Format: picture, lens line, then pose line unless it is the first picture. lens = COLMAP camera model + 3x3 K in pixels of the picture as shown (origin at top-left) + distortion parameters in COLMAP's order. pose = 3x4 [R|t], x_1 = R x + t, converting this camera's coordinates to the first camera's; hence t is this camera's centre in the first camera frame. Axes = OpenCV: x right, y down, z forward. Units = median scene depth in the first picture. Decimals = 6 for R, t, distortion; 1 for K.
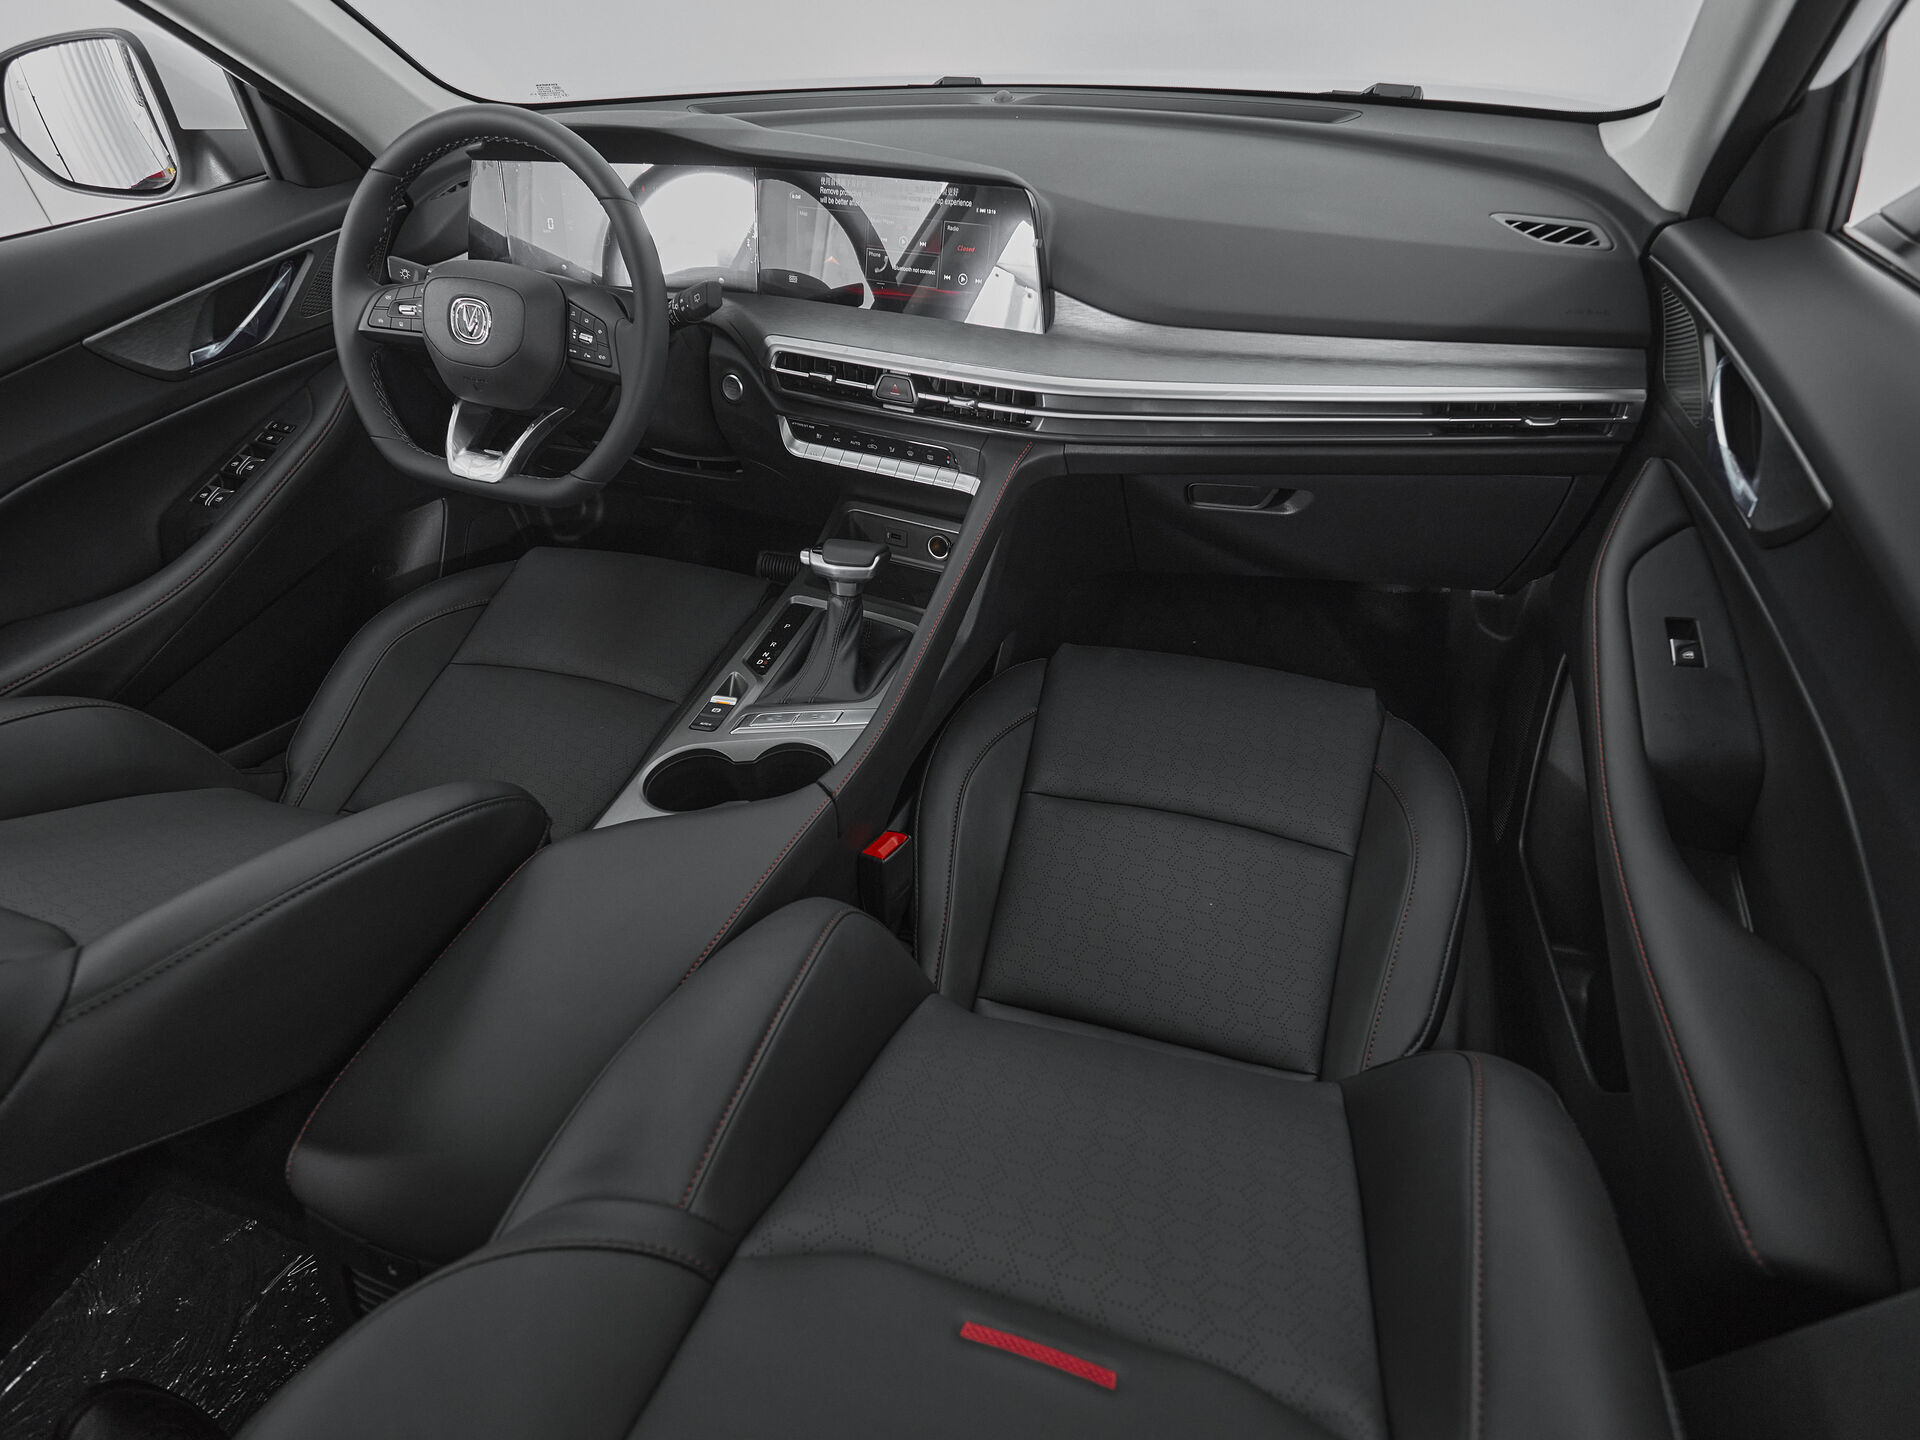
lens RADIAL K [[1030.6, 0, 963.8], [0, 1030.6, 728.6], [0, 0, 1]] dist [0.003331, -0.005674]
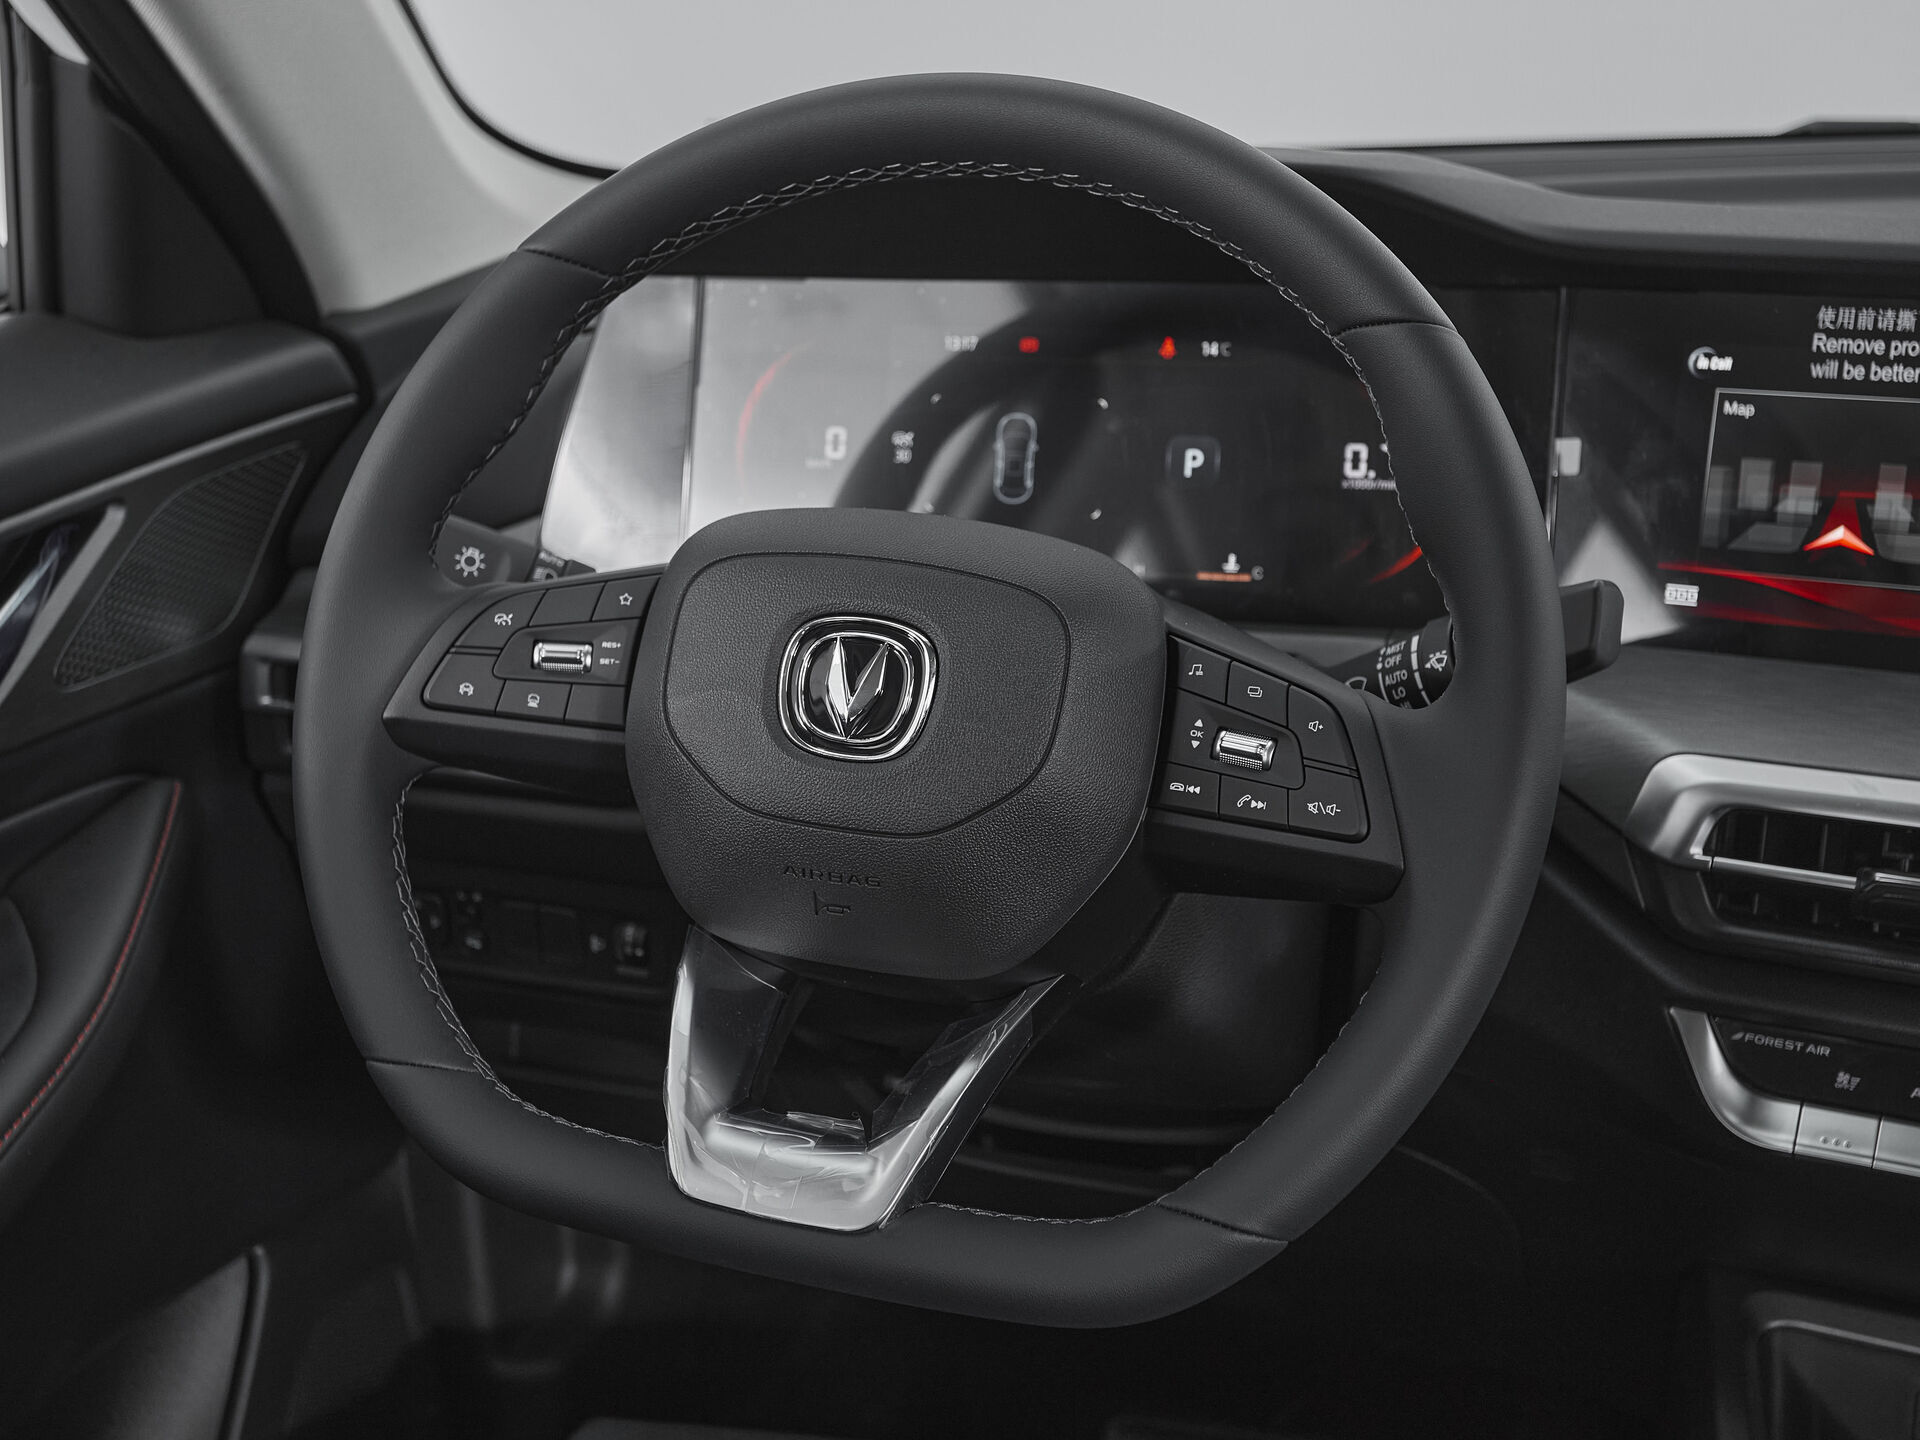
lens RADIAL K [[2579.3, 0, 861.9], [0, 2579.3, 680.9], [0, 0, 1]] dist [0.041479, 0.000000]
pose [[0.999887, 0.014995, -0.000654, -0.449386], [-0.013971, 0.913951, -0.405583, -0.092856], [-0.005484, 0.405547, 0.914058, 0.307982]]
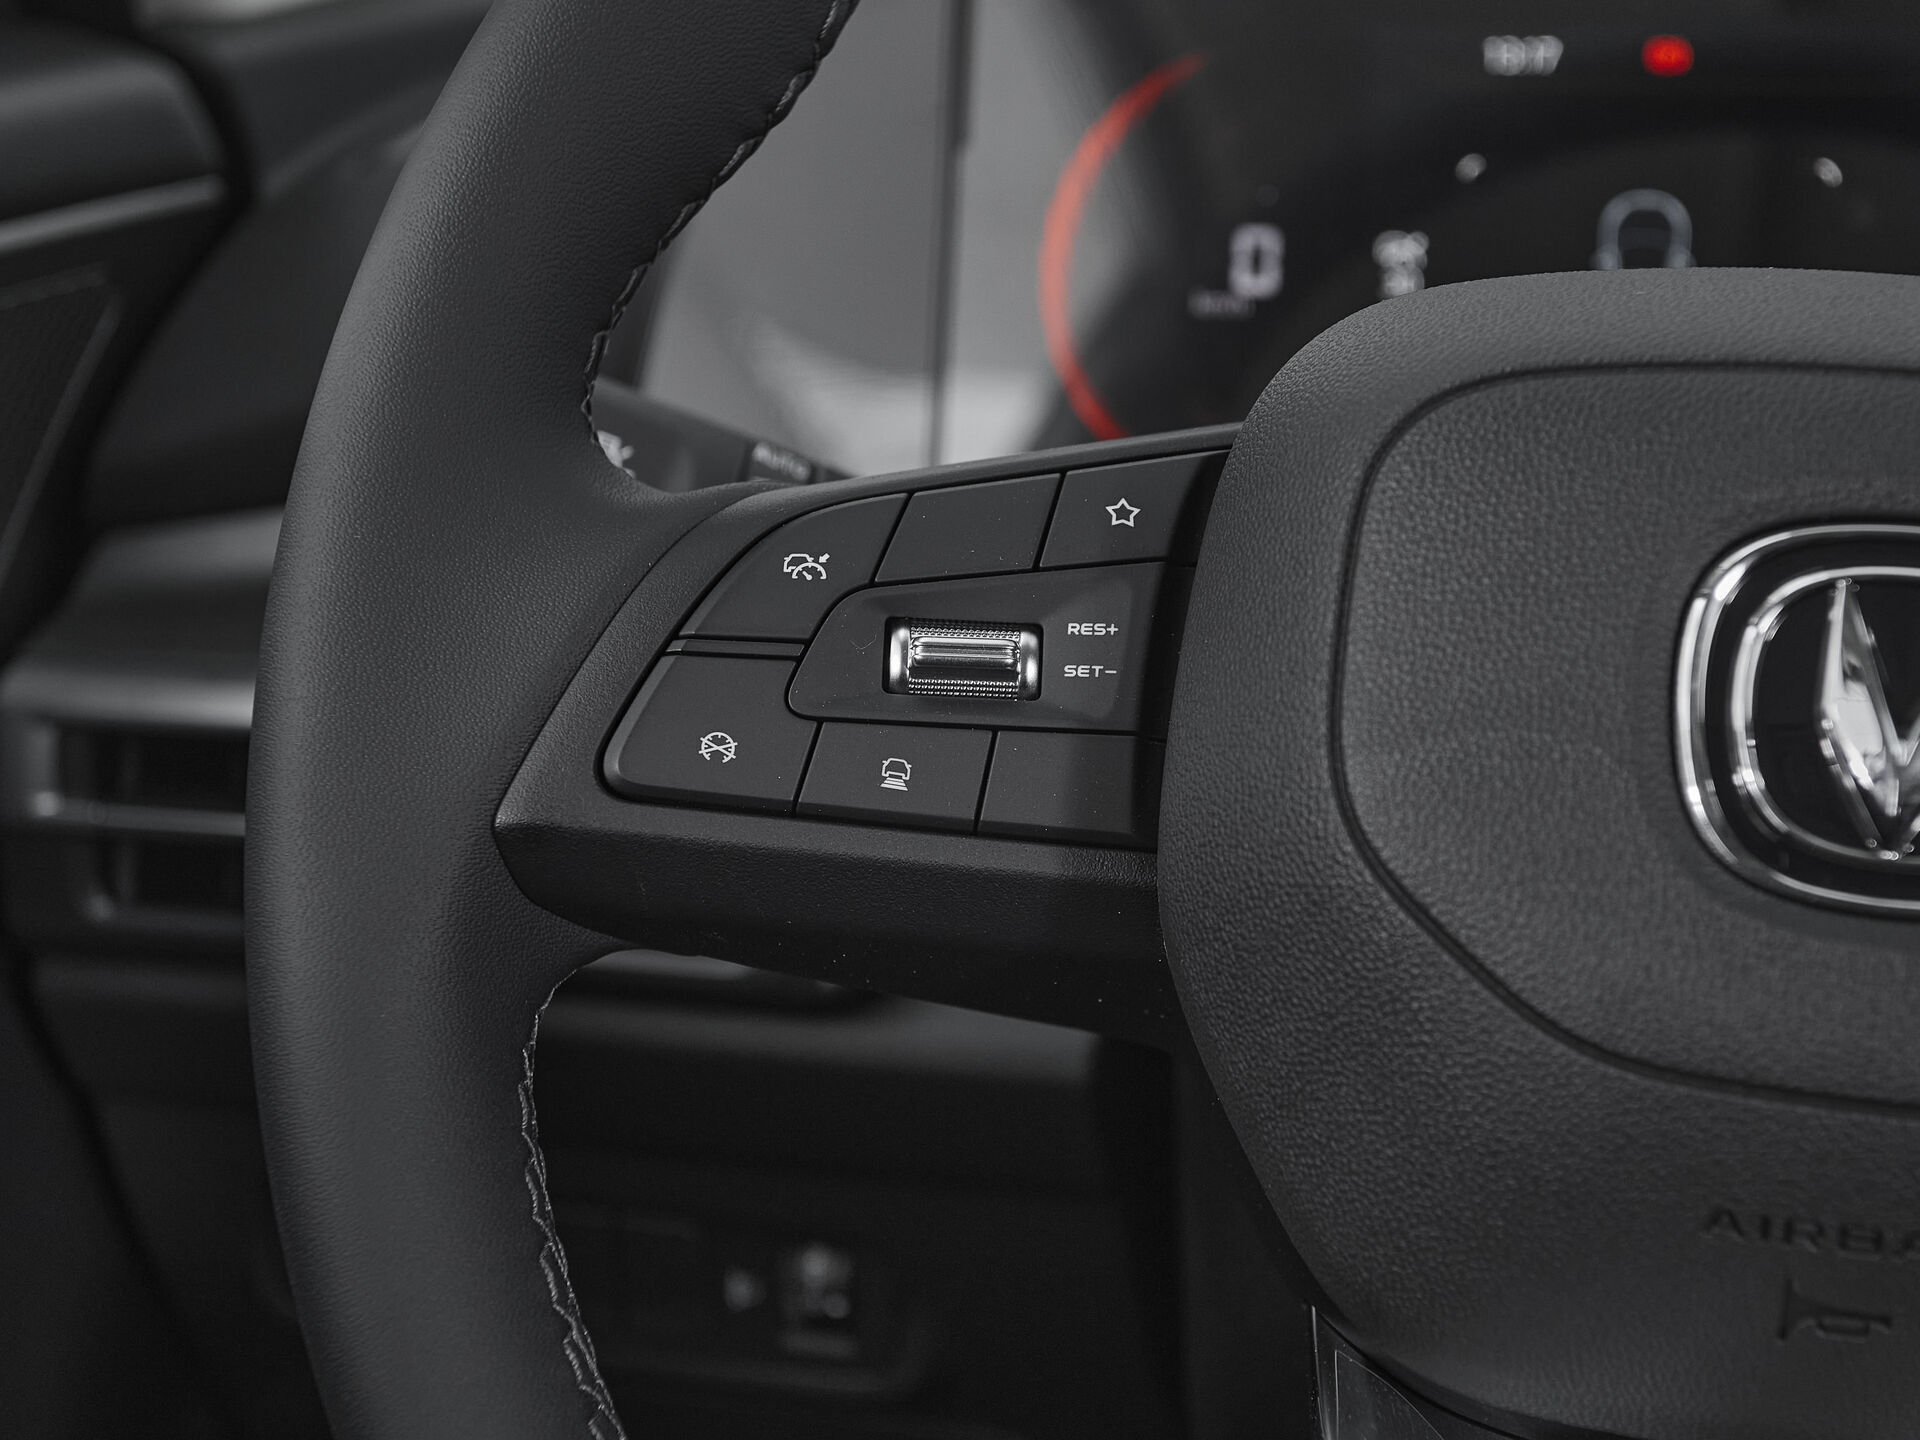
lens RADIAL K [[2943.9, 0, 972.4], [0, 2943.9, 729.6], [0, 0, 1]] dist [0.028153, 0.000000]
pose [[0.989855, 0.003820, 0.142032, -0.584348], [0.057461, 0.903483, -0.424754, -0.254910], [-0.129946, 0.428606, 0.894098, 0.699422]]
